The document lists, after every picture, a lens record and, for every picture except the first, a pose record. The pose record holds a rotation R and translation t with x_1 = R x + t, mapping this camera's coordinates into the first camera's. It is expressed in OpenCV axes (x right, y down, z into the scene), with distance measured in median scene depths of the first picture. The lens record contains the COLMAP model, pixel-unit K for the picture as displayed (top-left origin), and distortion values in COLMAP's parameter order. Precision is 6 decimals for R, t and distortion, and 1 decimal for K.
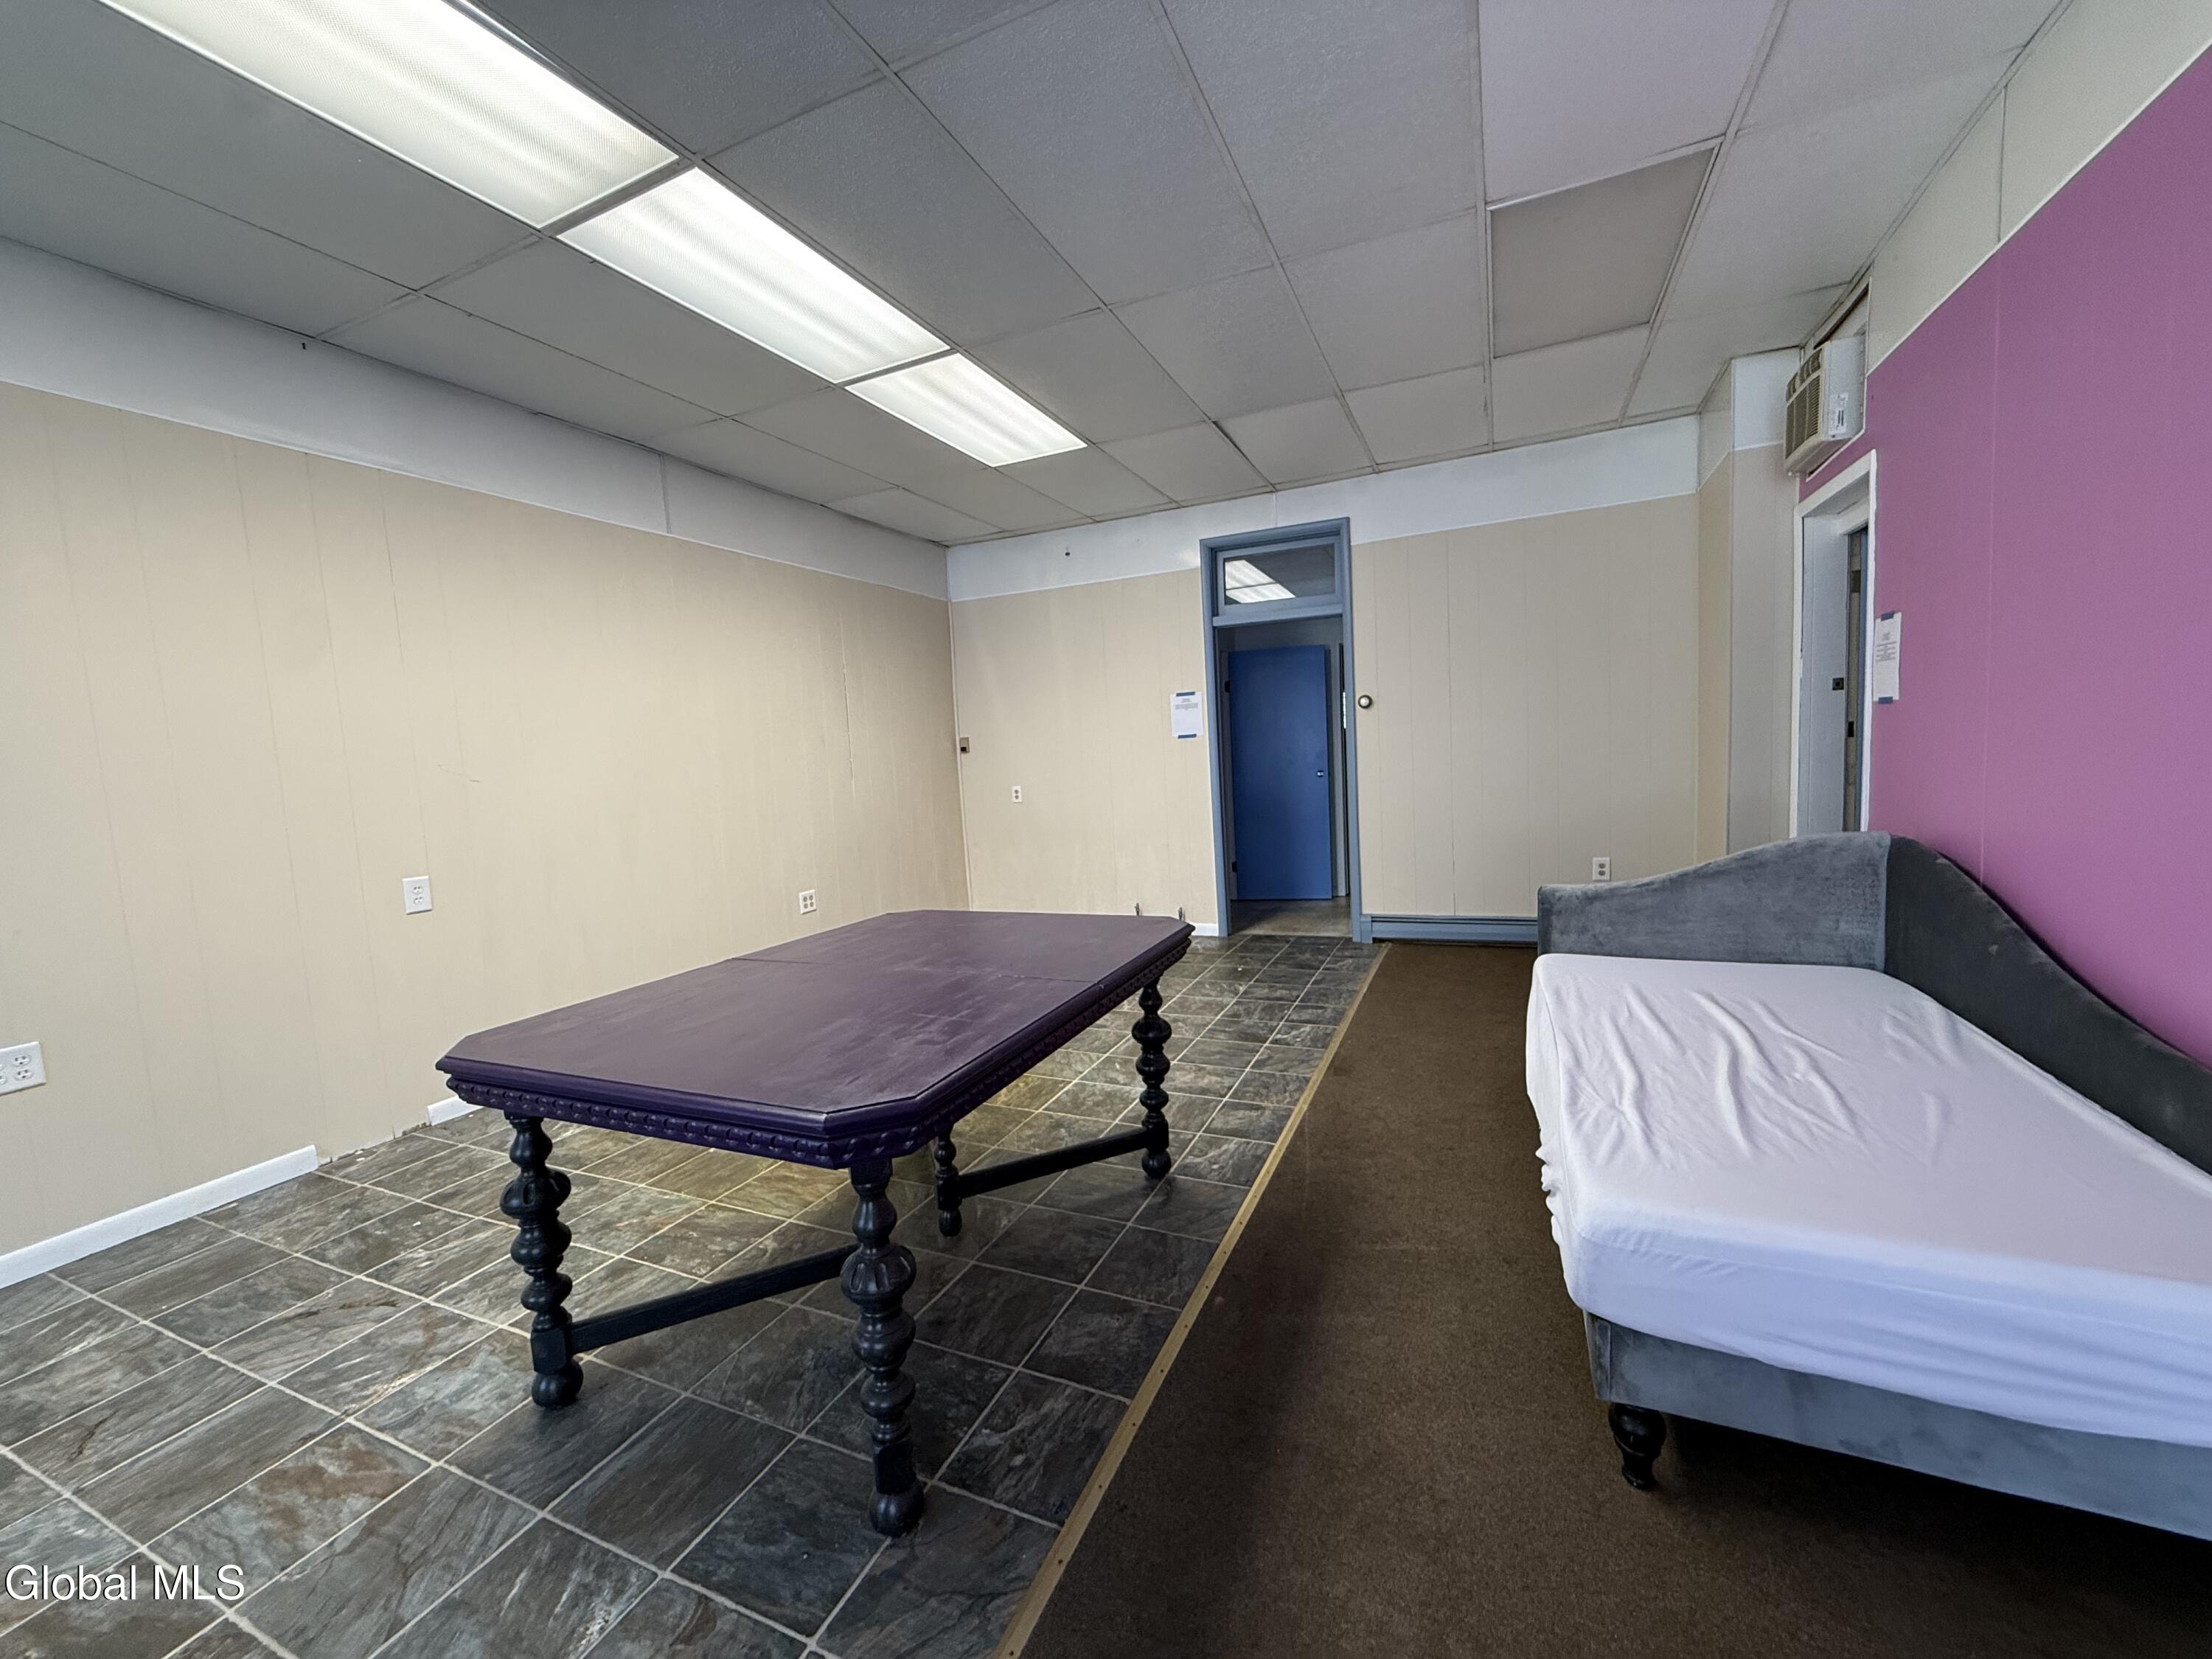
lens RADIAL K [[878.4, 0, 1084.8], [0, 878.4, 829.3], [0, 0, 1]] dist [-0.000639, 0.000025]
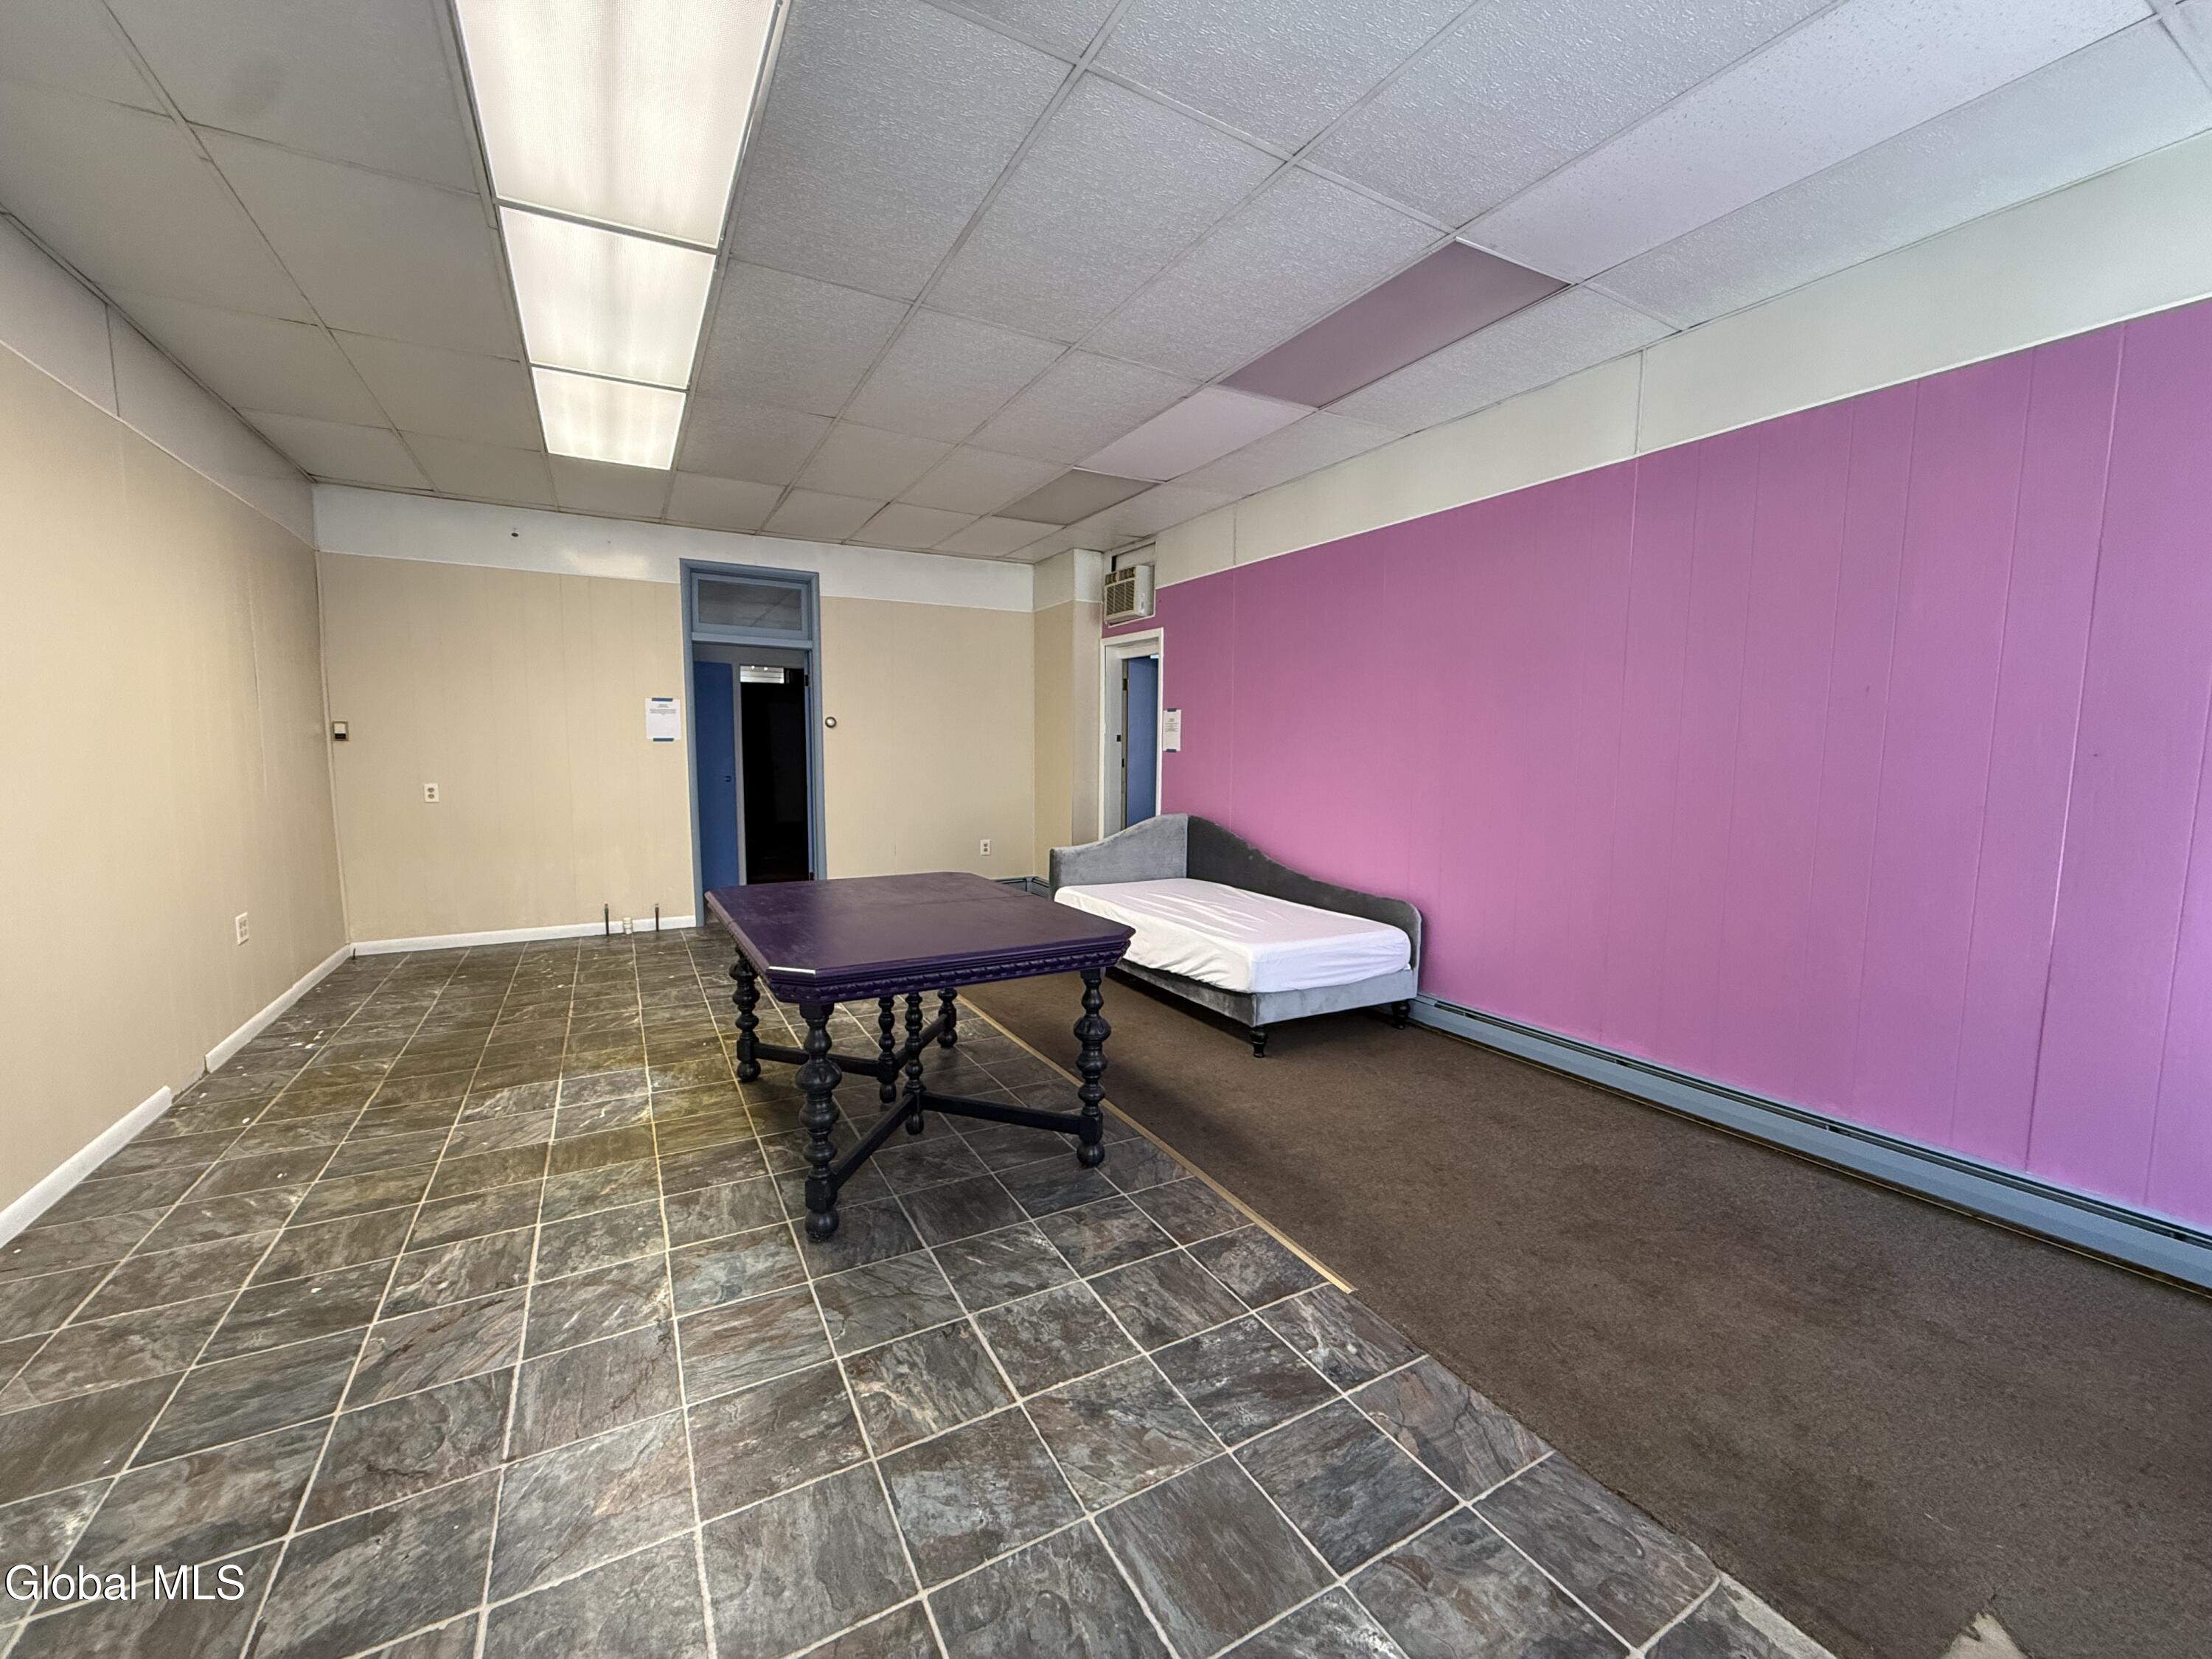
lens RADIAL K [[878.4, 0, 1095.6], [0, 878.4, 830.1], [0, 0, 1]] dist [-0.000639, 0.000025]
pose [[0.593974, -0.018497, 0.804271, -0.840123], [0.028707, 0.999586, 0.001788, 0.030436], [-0.803972, 0.022026, 0.594260, -0.078728]]
